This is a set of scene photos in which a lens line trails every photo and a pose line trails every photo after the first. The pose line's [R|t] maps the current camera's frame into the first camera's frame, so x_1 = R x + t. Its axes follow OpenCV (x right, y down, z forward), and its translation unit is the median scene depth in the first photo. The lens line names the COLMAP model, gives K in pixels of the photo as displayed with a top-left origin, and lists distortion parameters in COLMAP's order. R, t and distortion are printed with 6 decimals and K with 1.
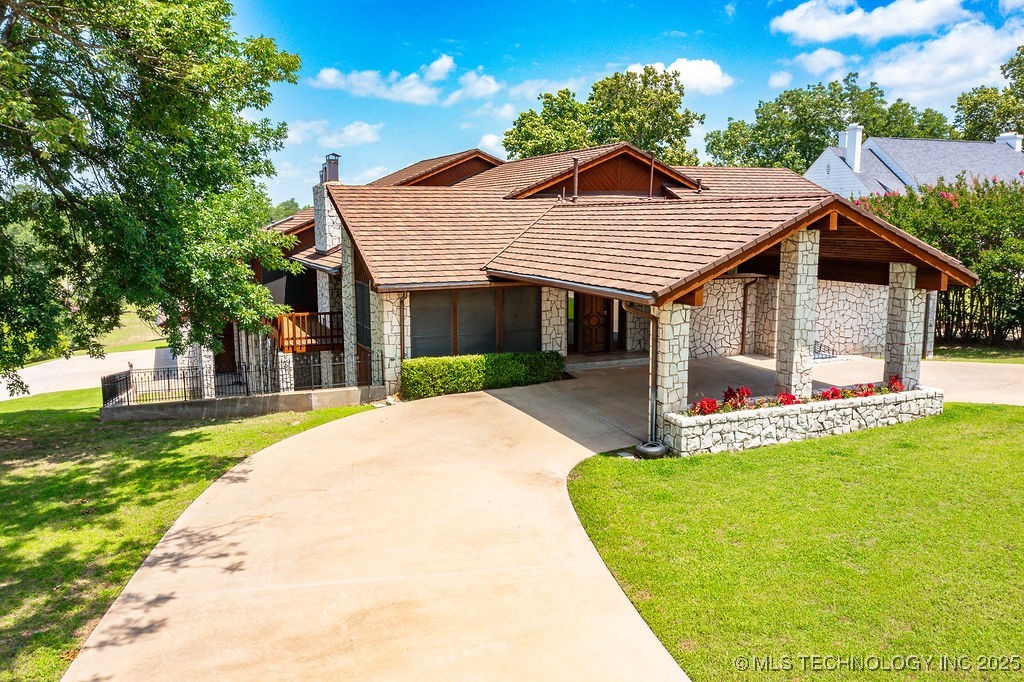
lens RADIAL K [[804.2, 0, 512.0], [0, 804.2, 341.0], [0, 0, 1]] dist [-0.029979, 0.017565]
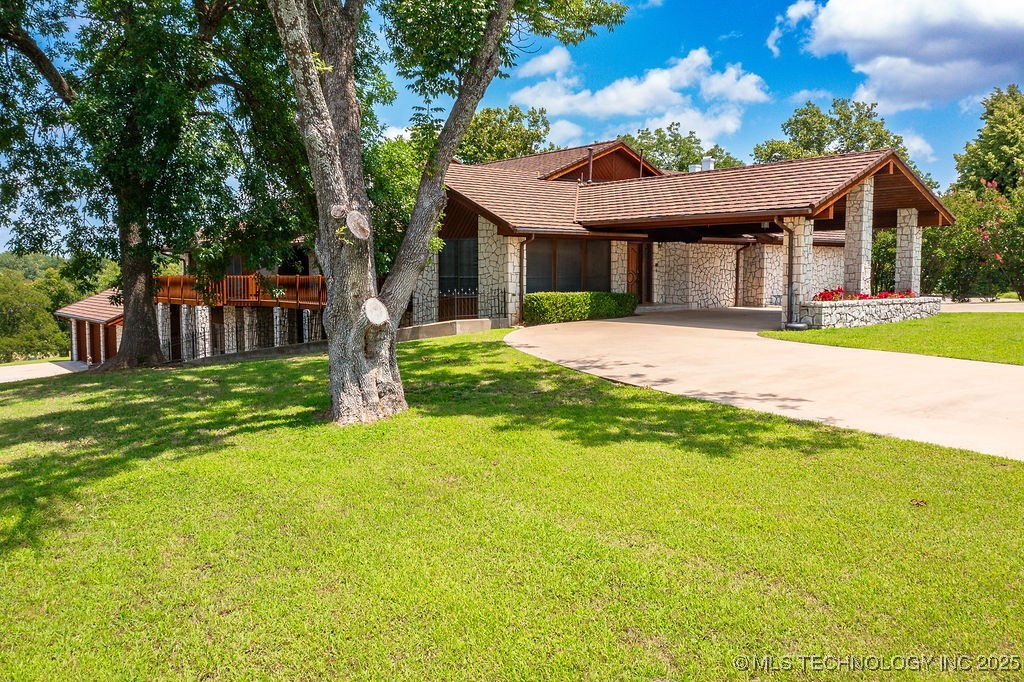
lens RADIAL K [[804.2, 0, 512.0], [0, 804.2, 341.0], [0, 0, 1]] dist [-0.029979, 0.017565]
pose [[0.959482, -0.020211, 0.281043, -0.511310], [0.039288, 0.997277, -0.062409, 0.172430], [-0.279016, 0.070922, 0.957664, -0.116935]]
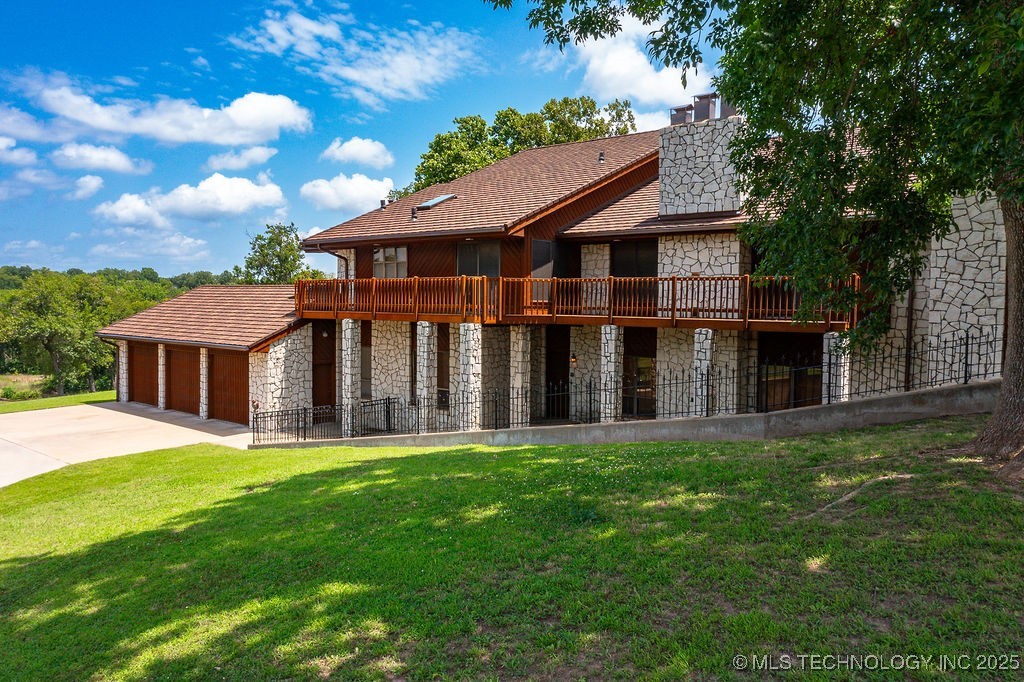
lens RADIAL K [[798.6, 0, 512.0], [0, 798.6, 341.0], [0, 0, 1]] dist [-0.024848, 0.011700]
pose [[0.902556, -0.012876, 0.430379, -1.105546], [0.054050, 0.995034, -0.083580, 0.083745], [-0.427166, 0.098698, 0.898770, 0.695011]]
